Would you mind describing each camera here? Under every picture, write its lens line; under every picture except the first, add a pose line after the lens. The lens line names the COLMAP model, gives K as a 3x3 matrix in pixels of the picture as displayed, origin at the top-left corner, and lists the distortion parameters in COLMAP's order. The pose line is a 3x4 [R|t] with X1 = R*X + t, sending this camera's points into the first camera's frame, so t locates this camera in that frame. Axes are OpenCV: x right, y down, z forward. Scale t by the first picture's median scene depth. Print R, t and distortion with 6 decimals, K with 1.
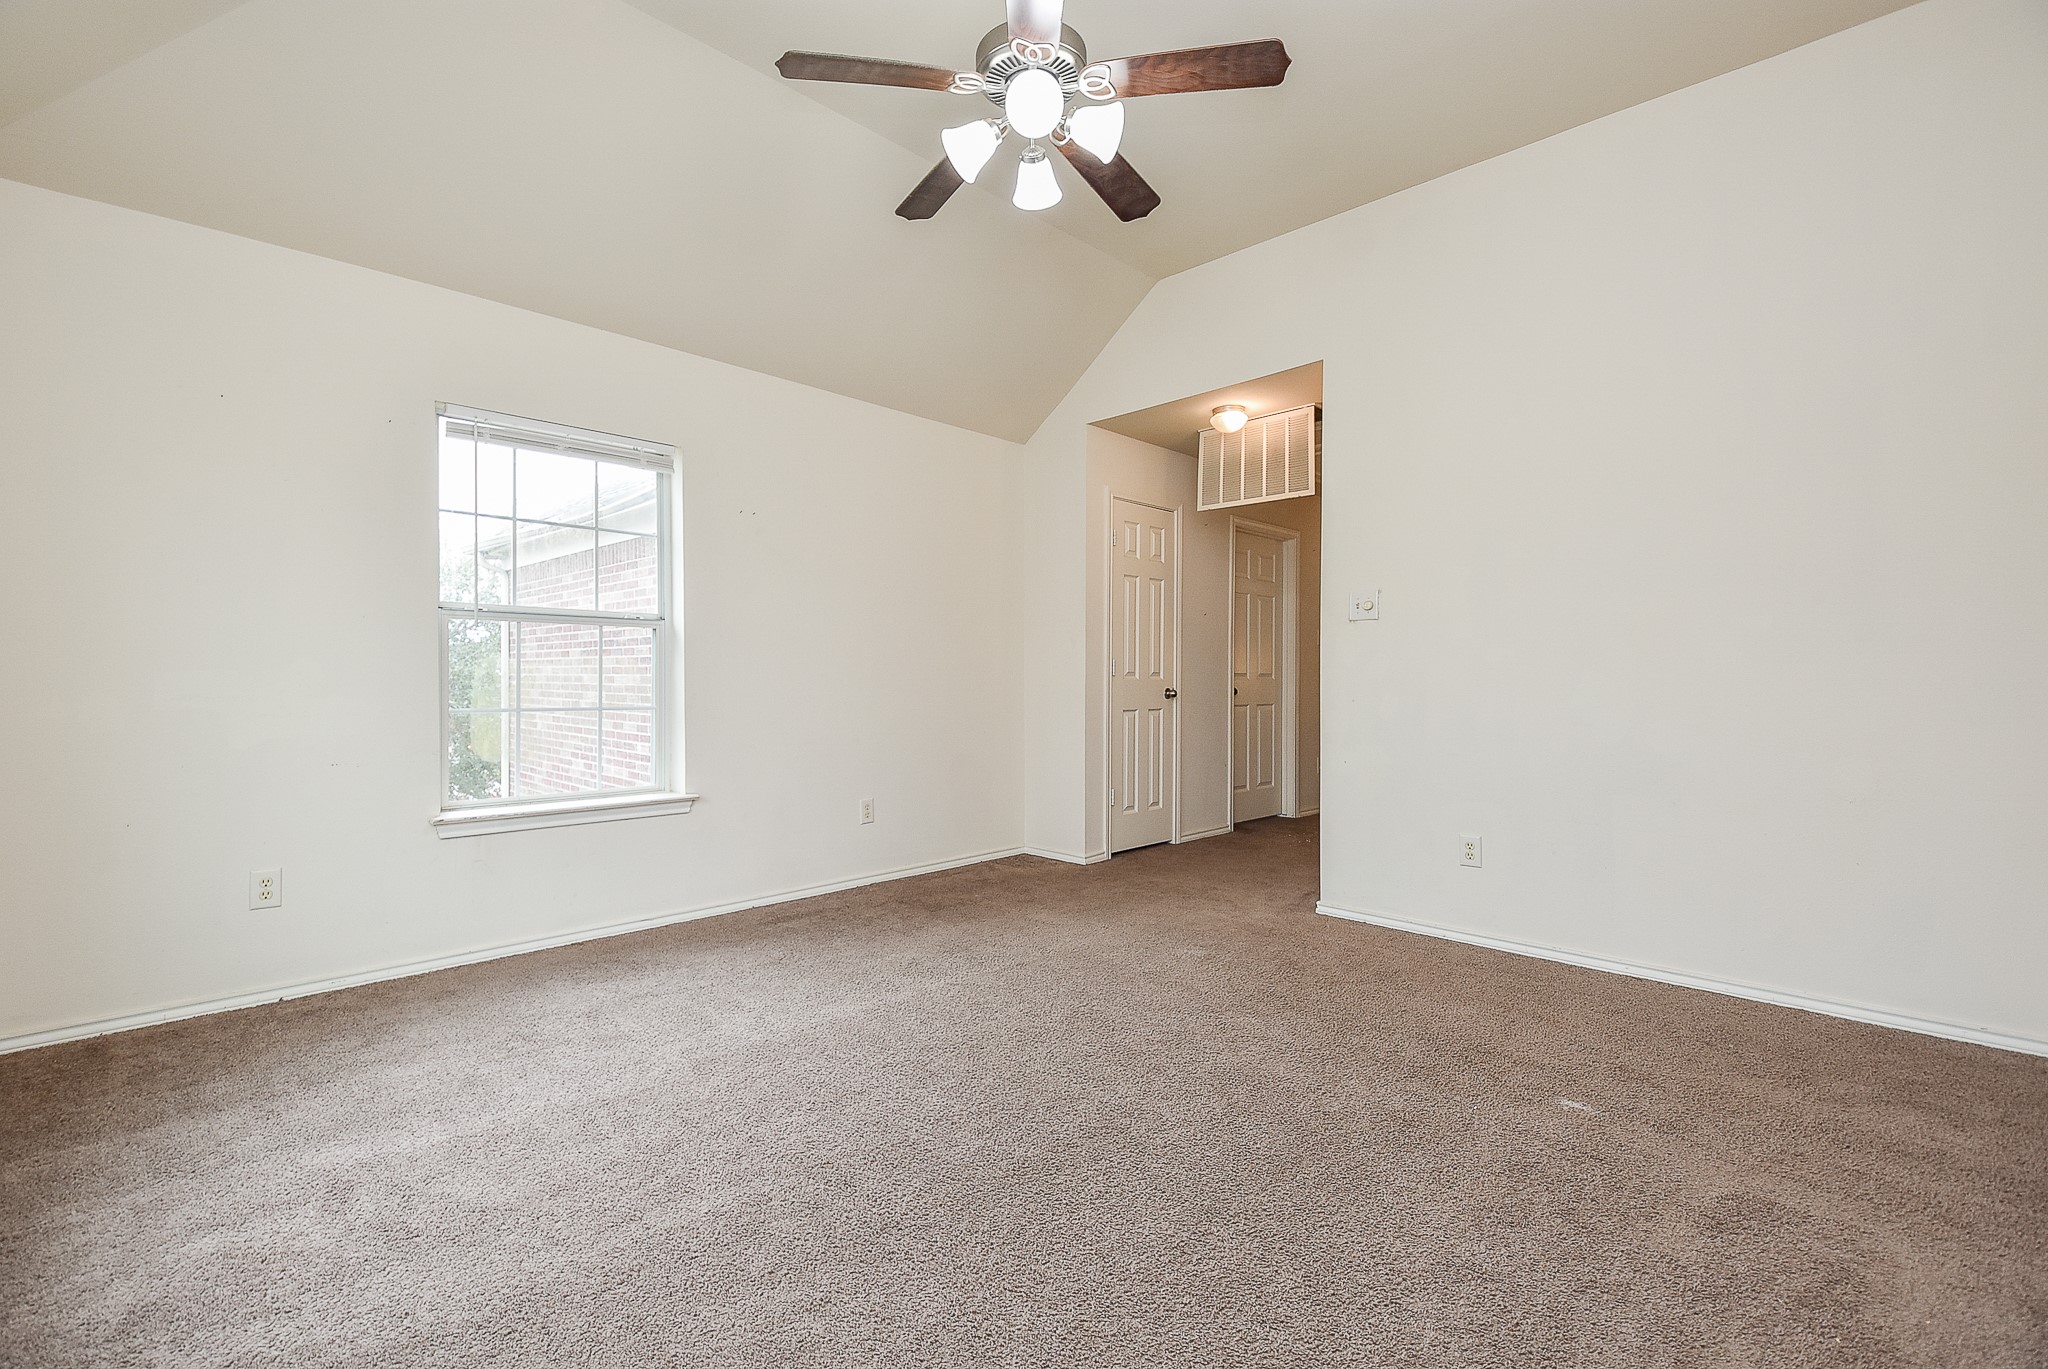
lens RADIAL K [[909.0, 0, 1021.1], [0, 909.0, 672.3], [0, 0, 1]] dist [0.003396, -0.001017]
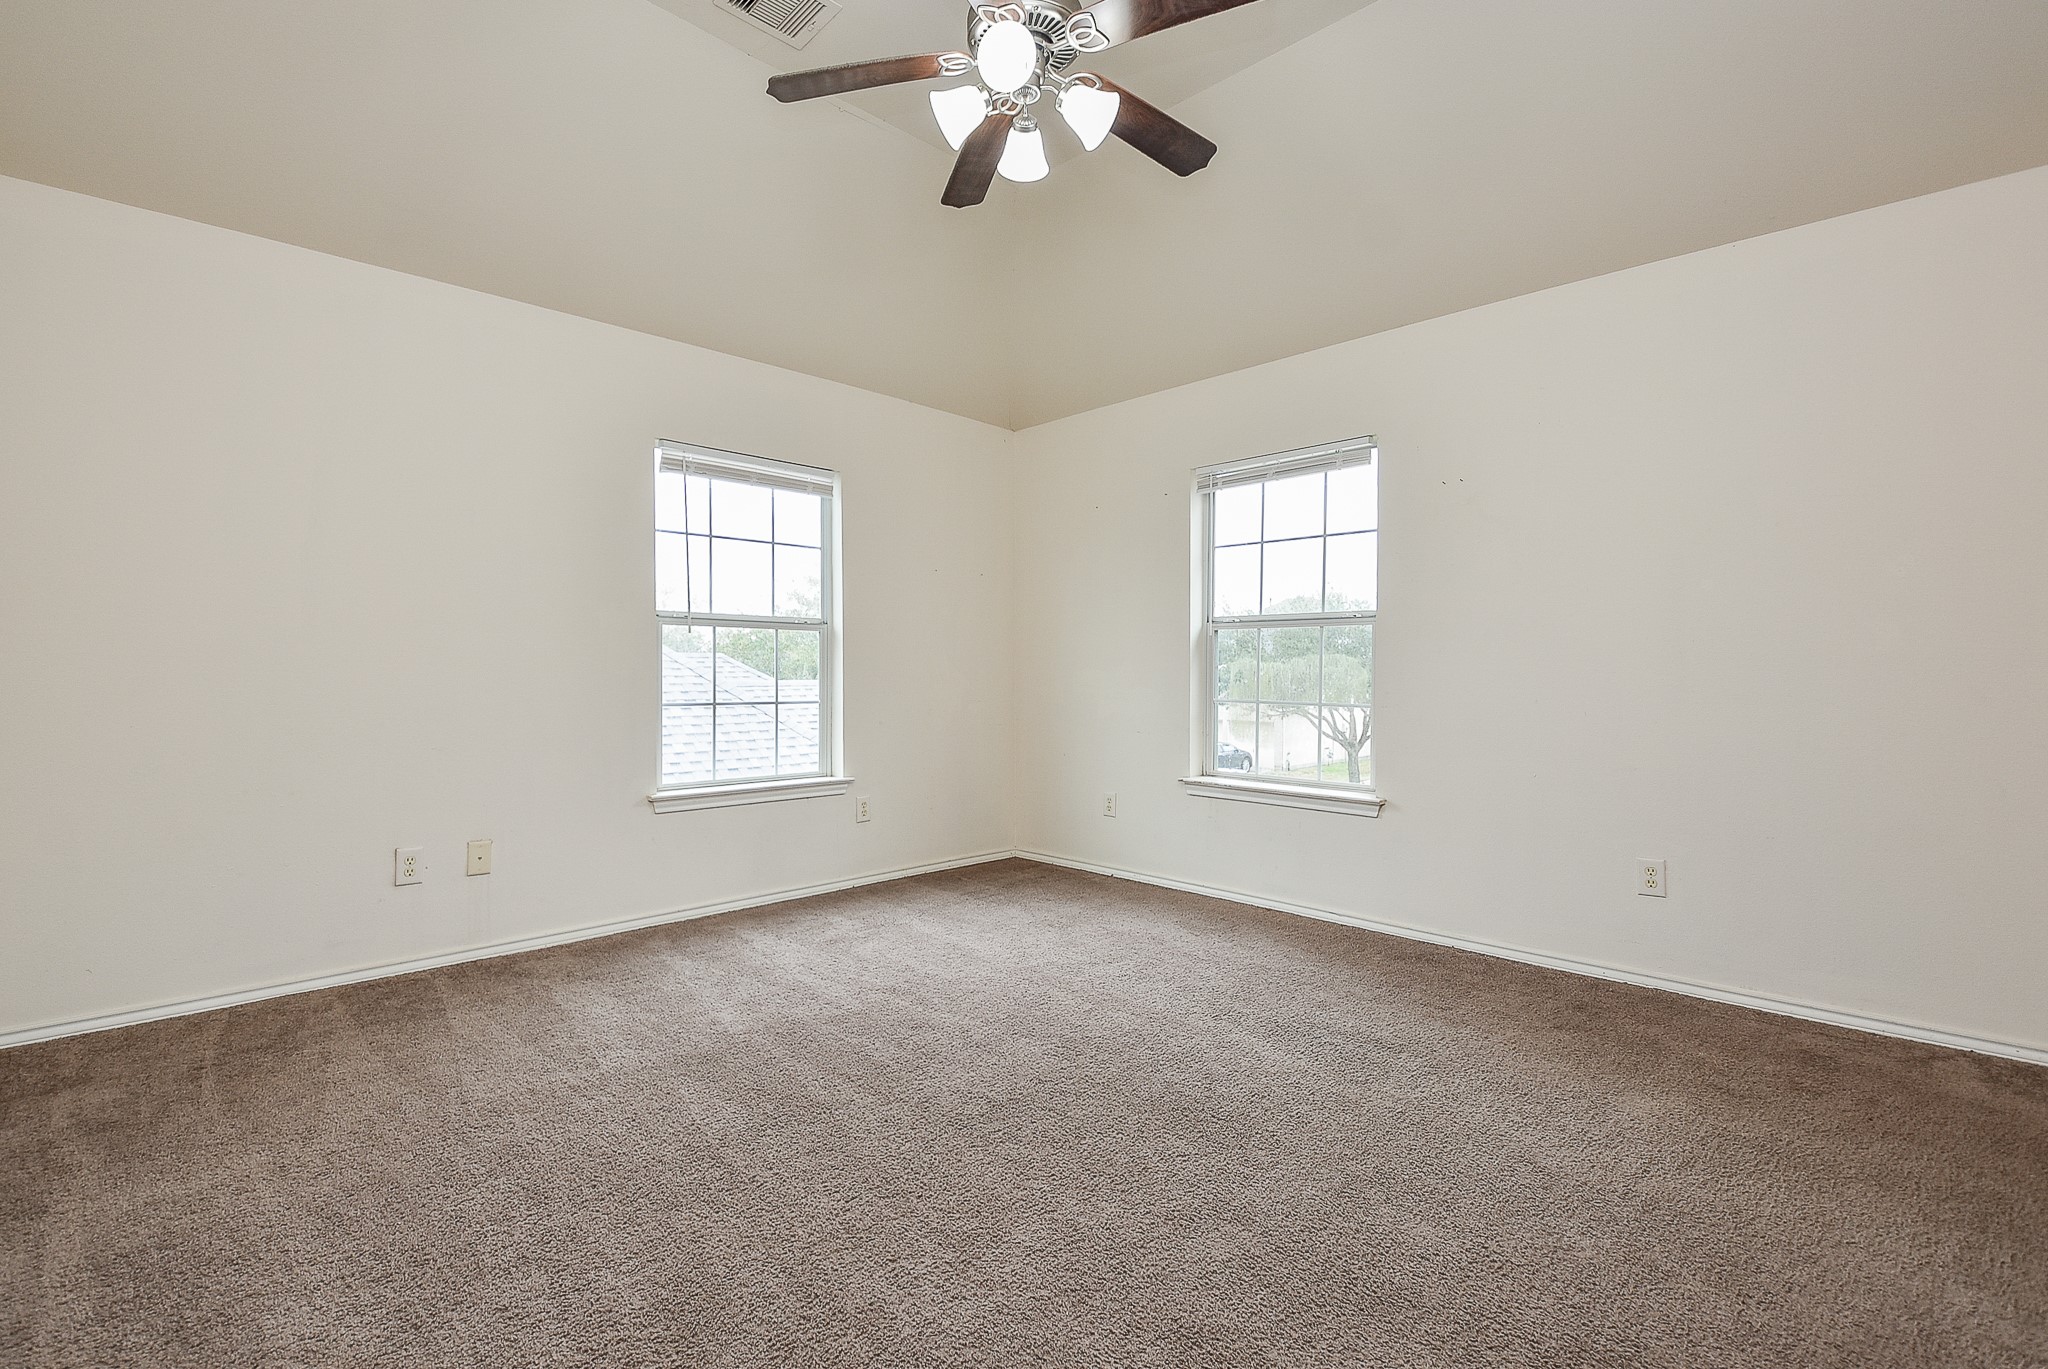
lens RADIAL K [[909.0, 0, 1018.6], [0, 909.0, 682.1], [0, 0, 1]] dist [0.003396, -0.001017]
pose [[0.012711, 0.001641, -0.999918, 0.639613], [-0.014166, 0.999899, 0.001461, 0.018838], [0.999819, 0.014146, 0.012733, 0.676844]]
